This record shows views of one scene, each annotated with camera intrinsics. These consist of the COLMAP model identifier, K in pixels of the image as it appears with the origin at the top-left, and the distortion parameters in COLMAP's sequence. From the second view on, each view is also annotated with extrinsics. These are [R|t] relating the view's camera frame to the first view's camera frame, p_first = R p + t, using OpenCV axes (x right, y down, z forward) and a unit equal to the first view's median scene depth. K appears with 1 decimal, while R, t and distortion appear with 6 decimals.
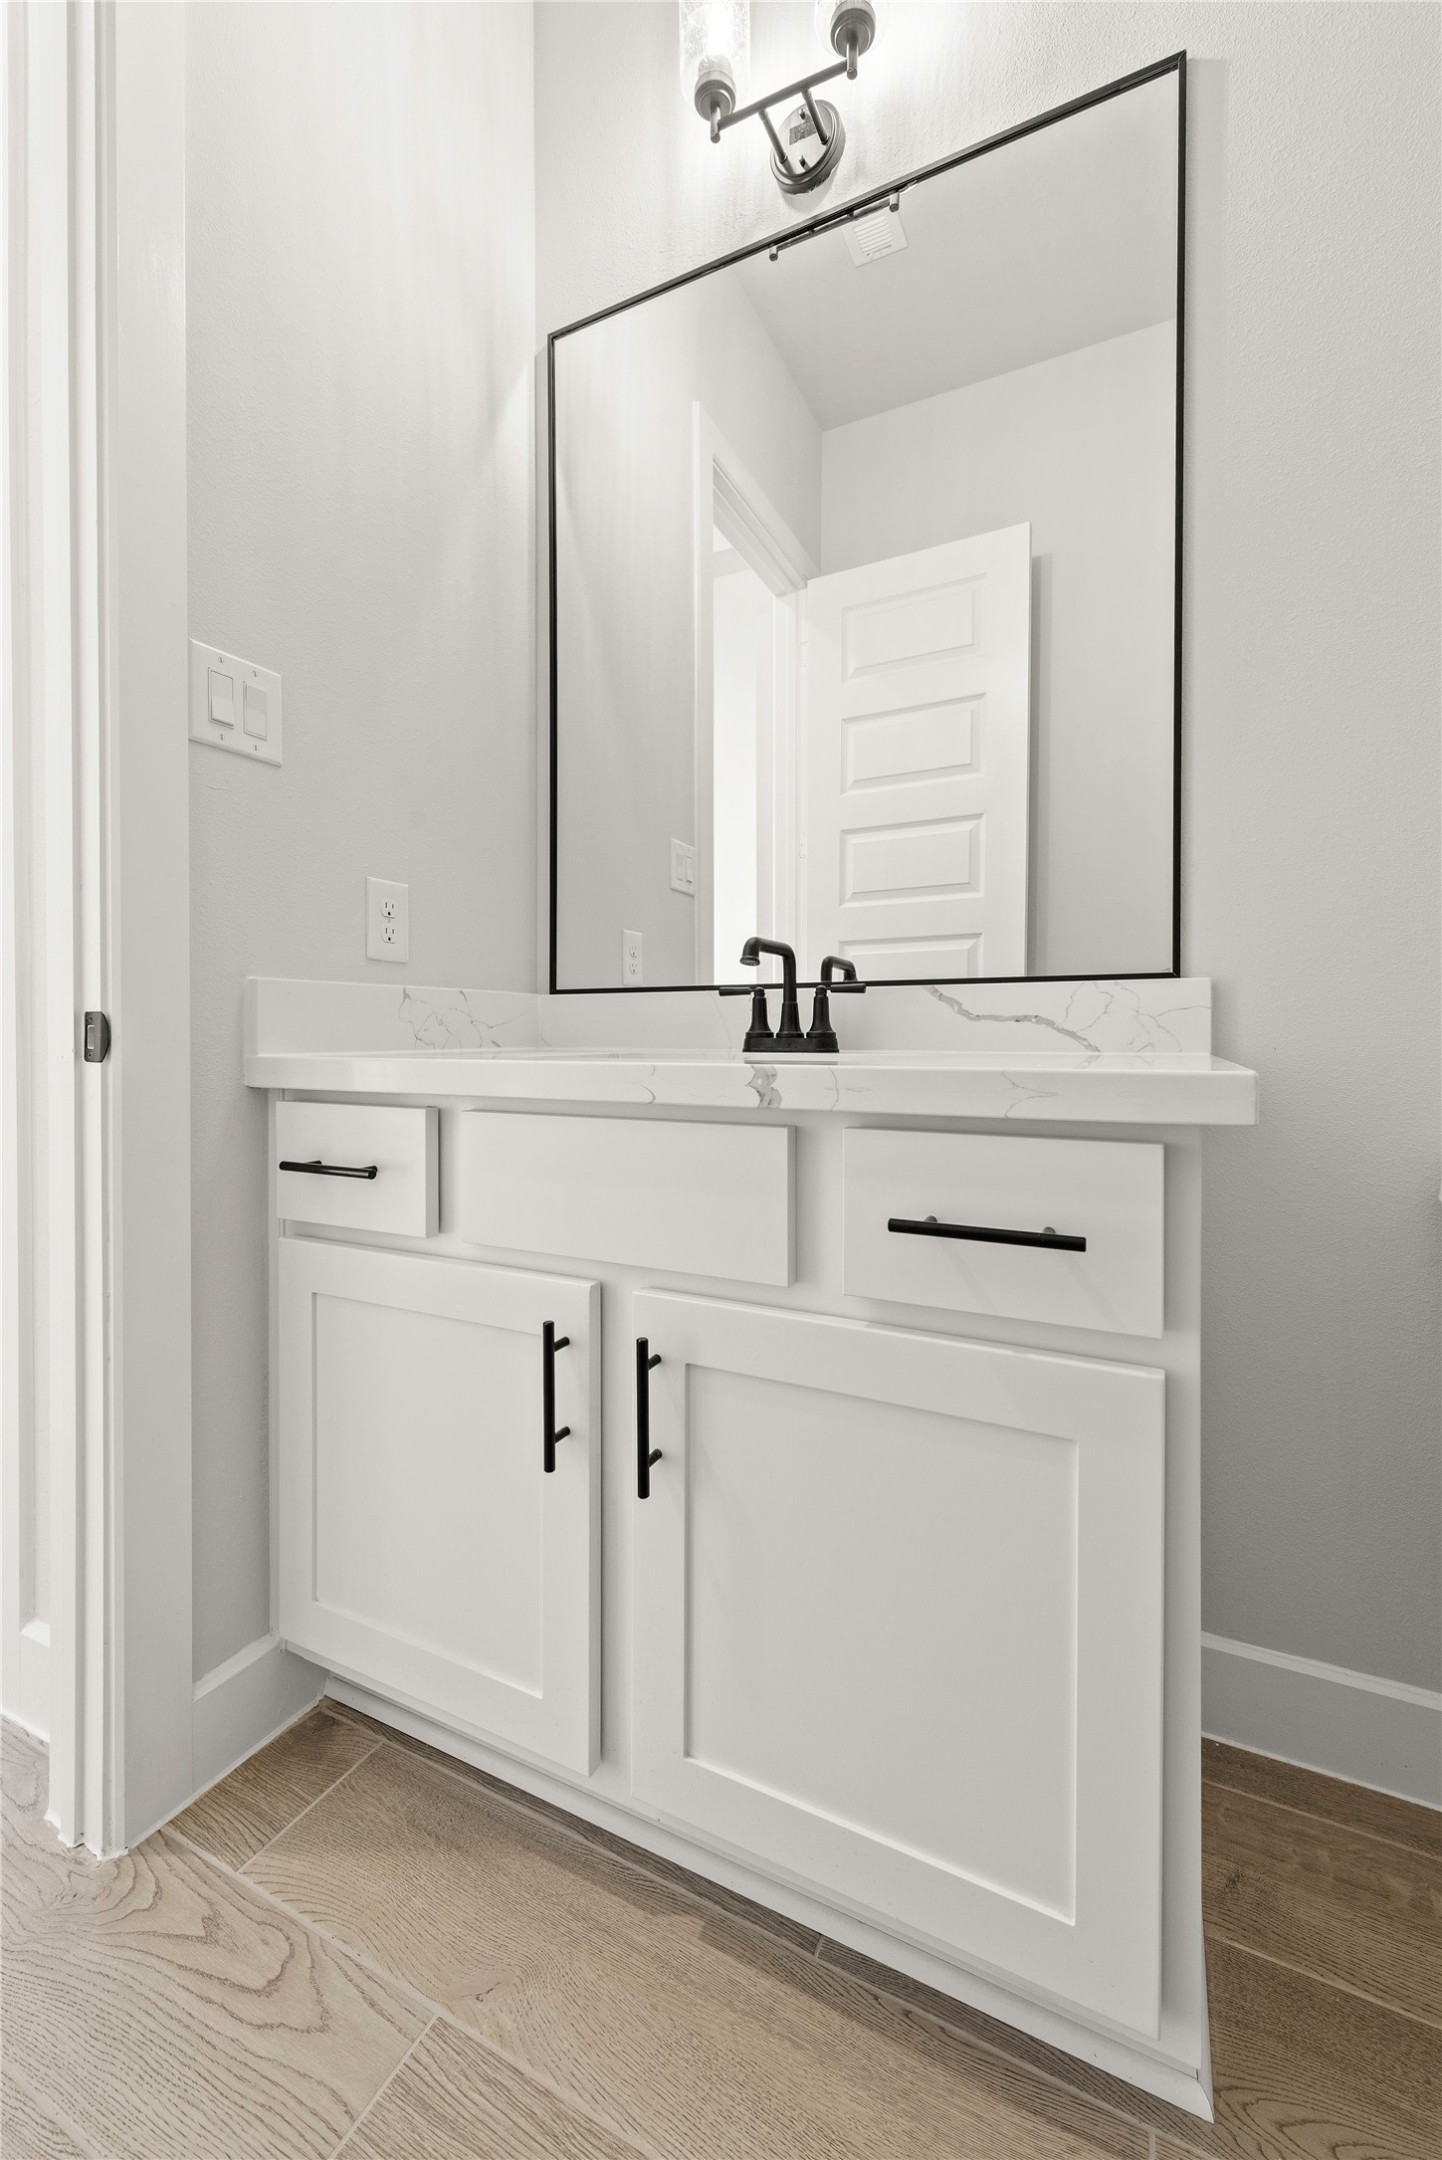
lens RADIAL K [[851.7, 0, 702.1], [0, 851.7, 1040.6], [0, 0, 1]] dist [0.003750, -0.000120]
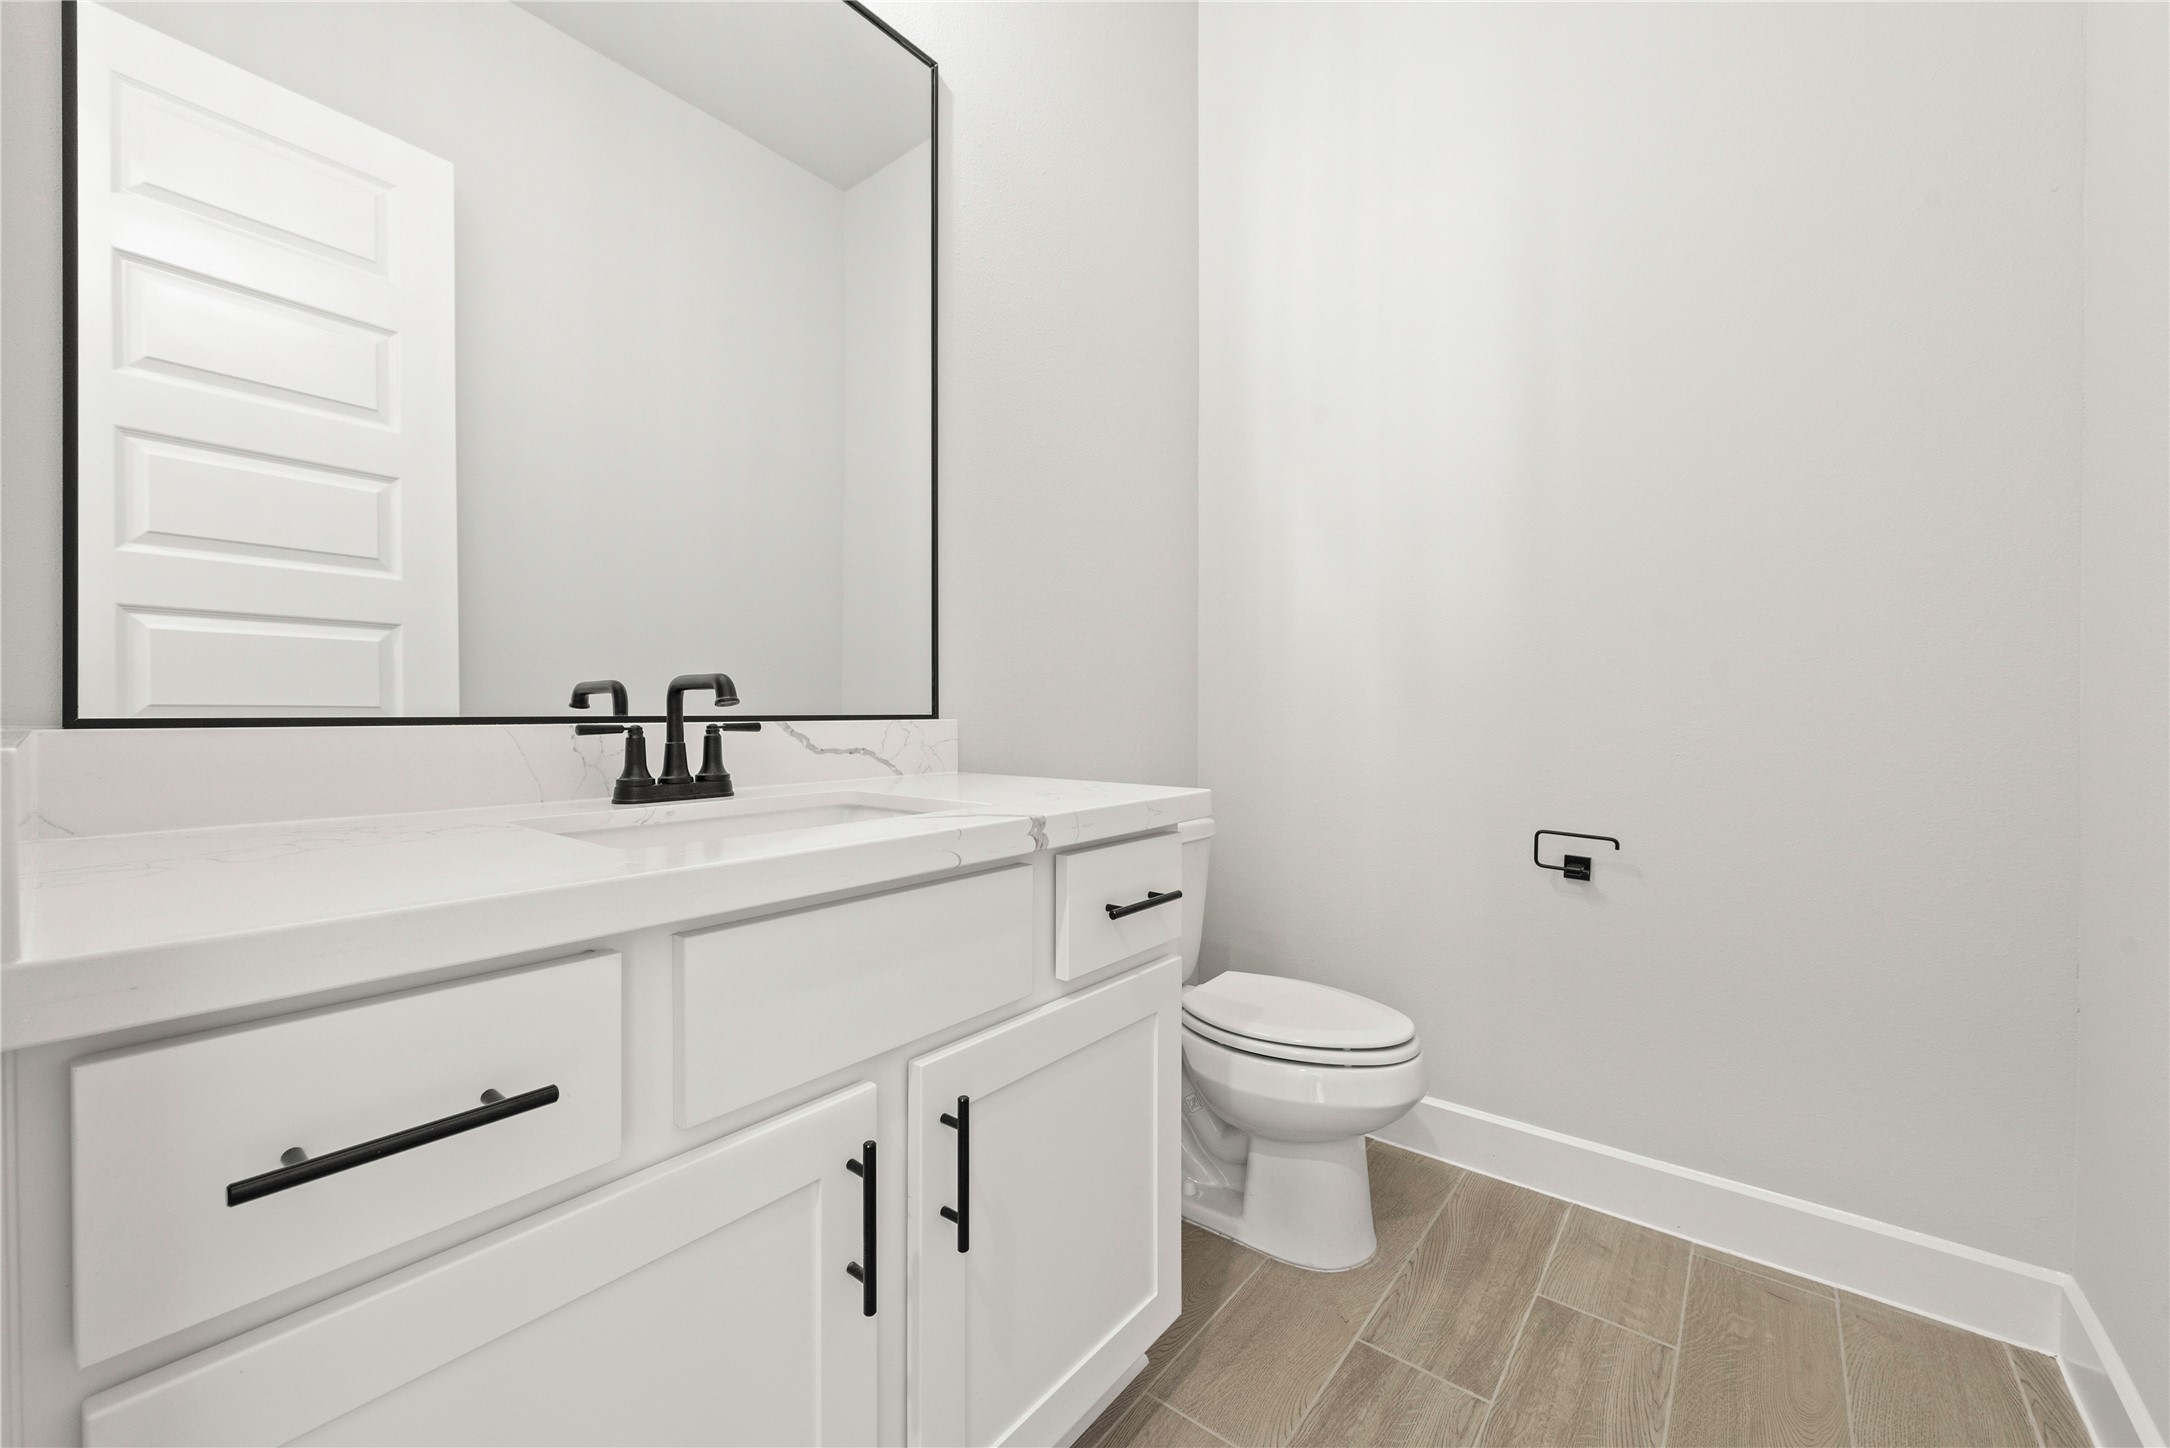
lens RADIAL K [[855.7, 0, 1041.4], [0, 855.7, 706.9], [0, 0, 1]] dist [0.003750, -0.000120]
pose [[0.232100, 0.000831, 0.972692, -0.697839], [0.011838, 0.999923, -0.003678, -0.076558], [-0.972620, 0.012368, 0.232072, 0.443582]]
